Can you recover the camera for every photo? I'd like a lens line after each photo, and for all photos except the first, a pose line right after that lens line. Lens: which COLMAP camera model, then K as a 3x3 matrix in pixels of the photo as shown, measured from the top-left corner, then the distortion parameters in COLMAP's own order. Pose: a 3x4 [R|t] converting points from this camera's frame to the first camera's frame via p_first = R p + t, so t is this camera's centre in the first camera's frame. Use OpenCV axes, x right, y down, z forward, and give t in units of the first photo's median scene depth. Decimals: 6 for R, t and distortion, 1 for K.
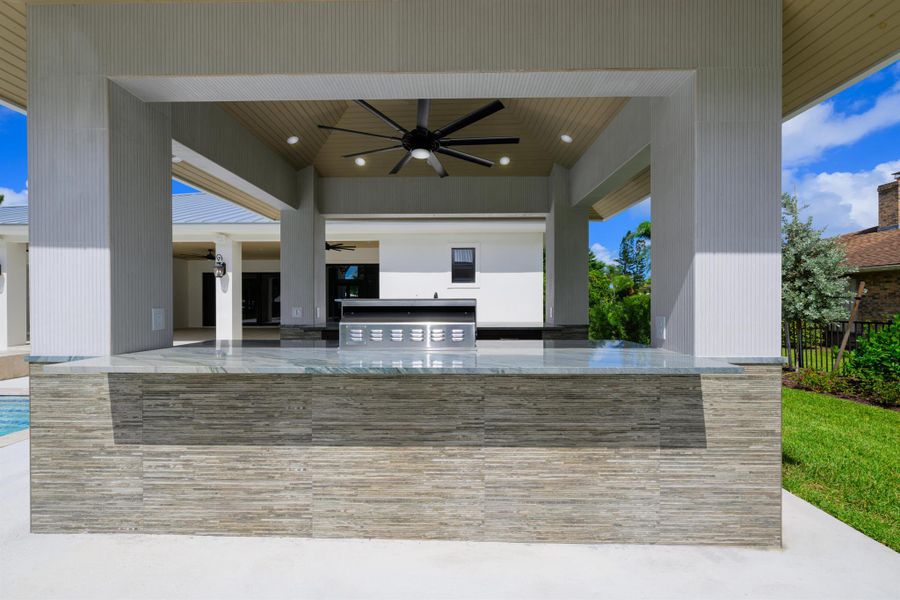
lens RADIAL K [[369.2, 0, 449.6], [0, 369.2, 303.7], [0, 0, 1]] dist [-0.000376, -0.000159]
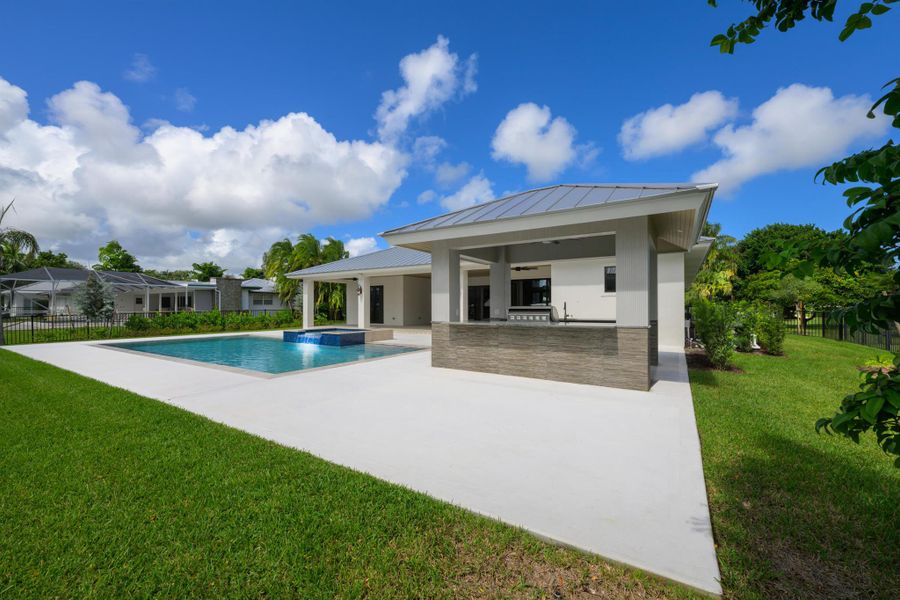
lens RADIAL K [[369.2, 0, 449.9], [0, 369.2, 303.8], [0, 0, 1]] dist [-0.000376, -0.000159]
pose [[0.859161, -0.005083, -0.511681, 1.040729], [-0.000425, 0.999943, -0.010648, -0.001530], [0.511706, 0.009366, 0.859110, -2.286625]]
